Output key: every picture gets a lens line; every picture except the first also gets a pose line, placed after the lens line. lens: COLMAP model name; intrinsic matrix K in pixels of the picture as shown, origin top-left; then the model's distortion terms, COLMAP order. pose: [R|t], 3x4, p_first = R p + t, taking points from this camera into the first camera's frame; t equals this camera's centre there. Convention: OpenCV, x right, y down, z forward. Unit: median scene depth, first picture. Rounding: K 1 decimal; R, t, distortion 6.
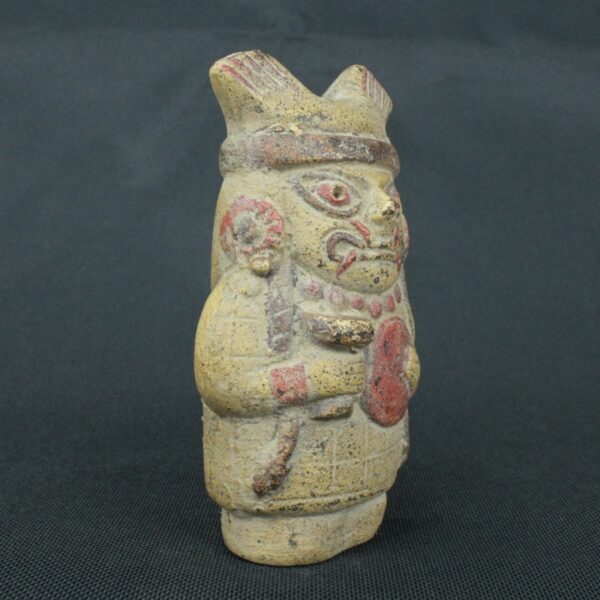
lens RADIAL K [[1014.2, 0, 300.0], [0, 1014.2, 300.0], [0, 0, 1]] dist [-0.009123, -0.058020]
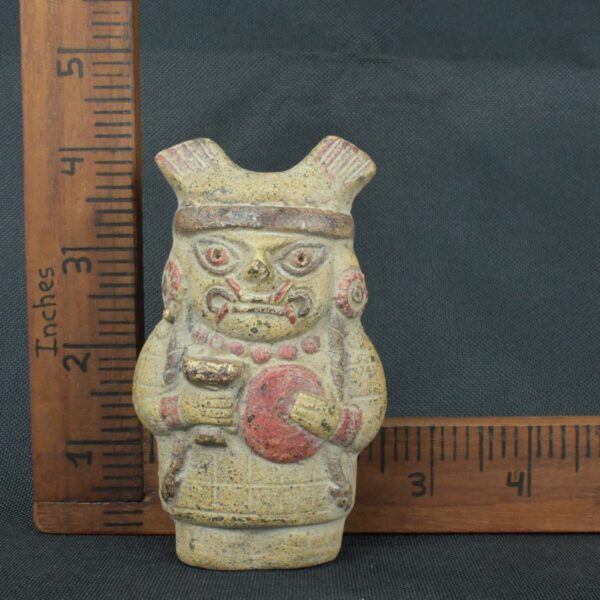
lens RADIAL K [[1237.1, 0, 300.0], [0, 1237.1, 300.0], [0, 0, 1]] dist [-0.006836, -0.016666]
pose [[0.672419, 0.024292, -0.739772, 1.179245], [-0.059199, 0.998025, -0.021037, -0.028093], [0.737799, 0.057939, 0.672529, 0.098234]]
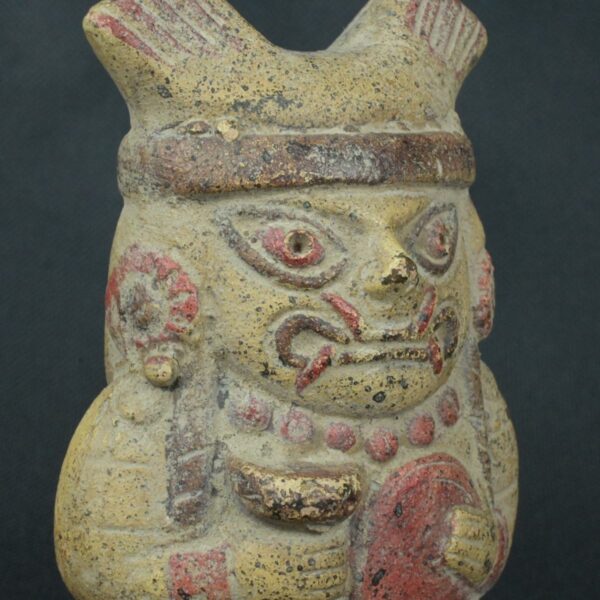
lens RADIAL K [[1942.1, 0, 300.0], [0, 1942.1, 300.0], [0, 0, 1]] dist [0.082991, -2.408494]
pose [[0.965569, 0.039732, -0.257095, 0.312626], [-0.019186, 0.996453, 0.081938, -0.162494], [0.259438, -0.074184, 0.962906, -0.025453]]
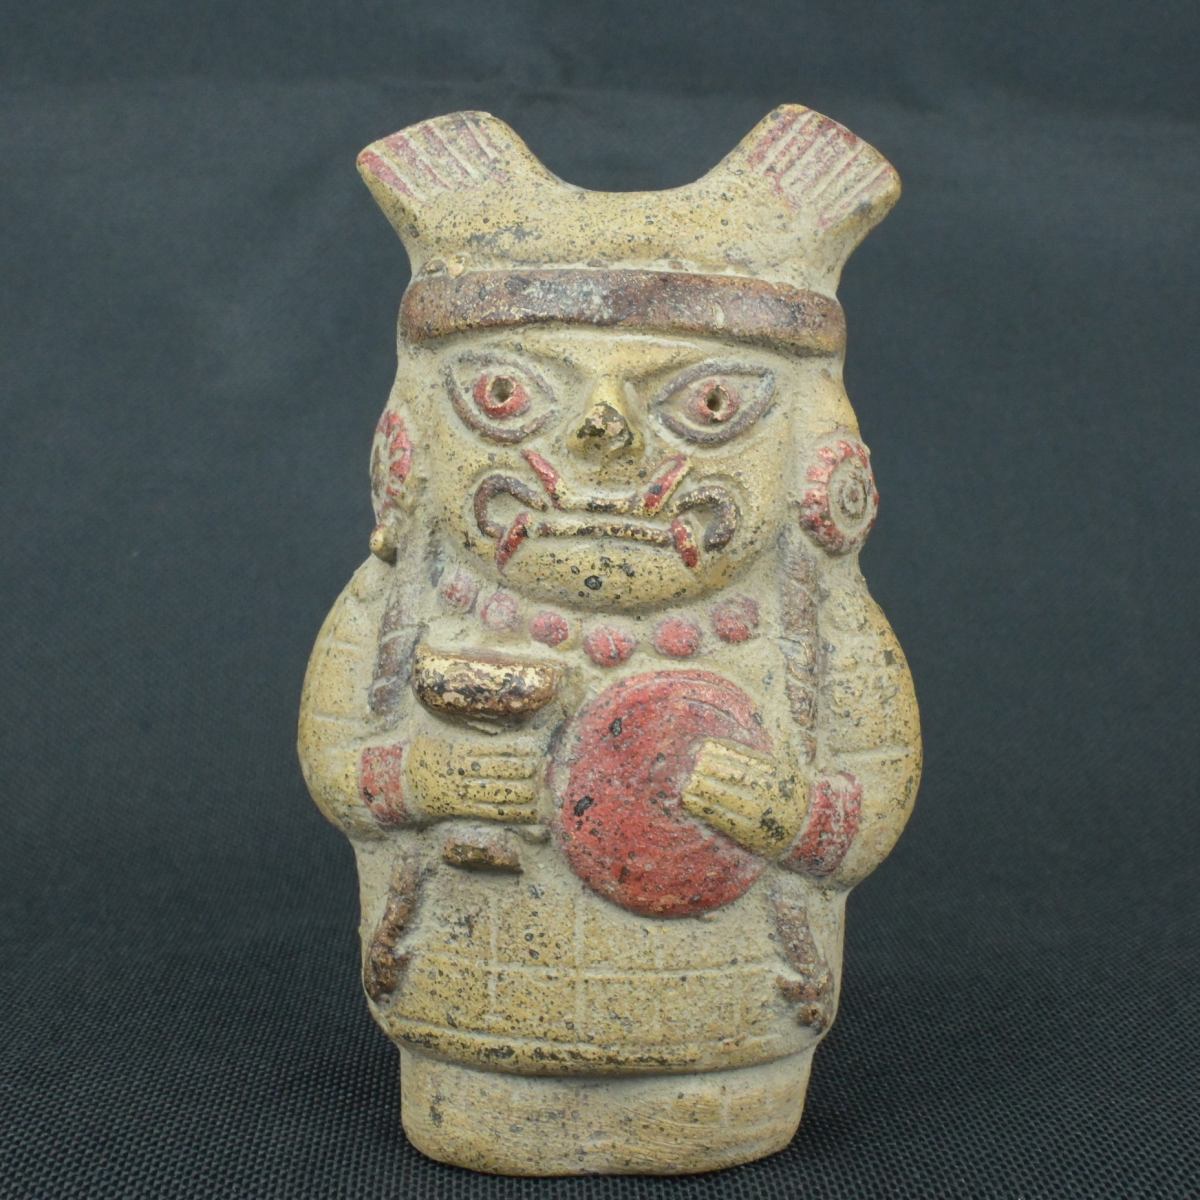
lens RADIAL K [[2028.4, 0, 600.0], [0, 2028.4, 600.0], [0, 0, 1]] dist [-0.009123, -0.058020]
pose [[0.636573, 0.046759, -0.769798, 0.797834], [-0.068755, 0.997627, 0.003742, -0.015755], [0.768146, 0.050546, 0.638277, 0.438358]]
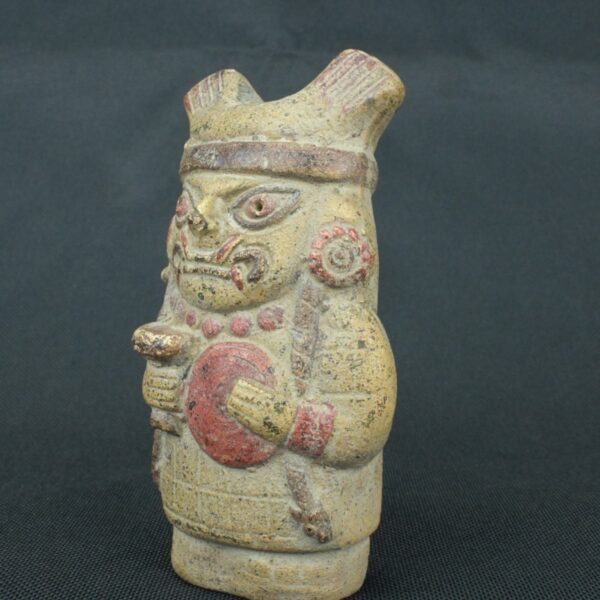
lens RADIAL K [[1014.2, 0, 300.0], [0, 1014.2, 300.0], [0, 0, 1]] dist [-0.009123, -0.058020]
pose [[0.057057, 0.041838, -0.997494, 1.028951], [-0.103275, 0.994009, 0.035785, -0.059969], [0.993015, 0.100974, 0.061036, 1.064995]]
